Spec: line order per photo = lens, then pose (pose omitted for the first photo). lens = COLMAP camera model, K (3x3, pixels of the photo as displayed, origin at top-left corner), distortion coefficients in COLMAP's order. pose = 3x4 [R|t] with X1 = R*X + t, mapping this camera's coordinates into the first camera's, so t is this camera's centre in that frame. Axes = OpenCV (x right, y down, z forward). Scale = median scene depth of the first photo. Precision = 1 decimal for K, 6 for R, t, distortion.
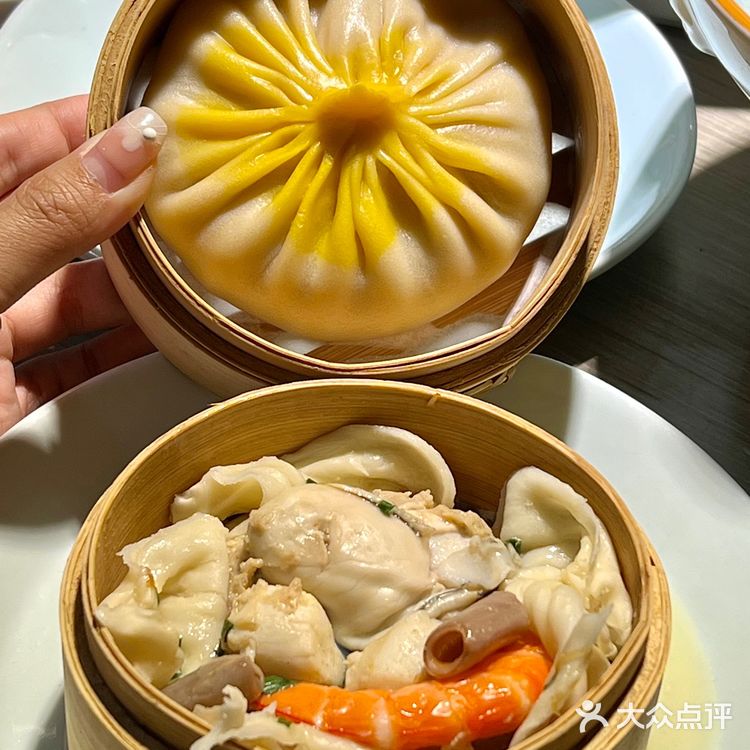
lens RADIAL K [[2249.2, 0, 374.6], [0, 2249.2, 374.8], [0, 0, 1]] dist [0.096726, 0.000000]
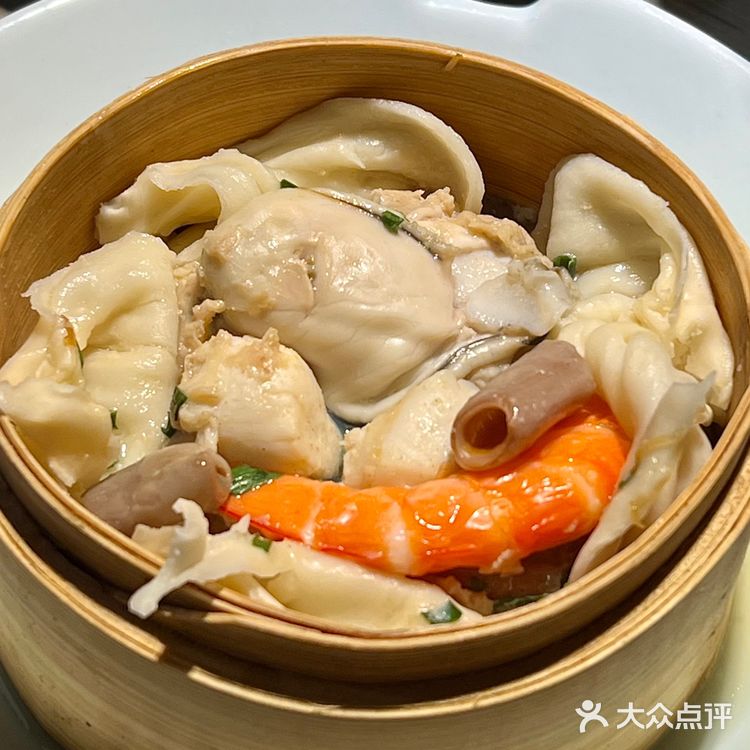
lens RADIAL K [[2249.2, 0, 376.0], [0, 2249.2, 375.0], [0, 0, 1]] dist [0.096726, 0.000000]
pose [[0.999637, -0.023238, 0.013637, -0.011278], [0.019872, 0.977655, 0.209274, -0.045307], [-0.018195, -0.208927, 0.977762, 0.287795]]
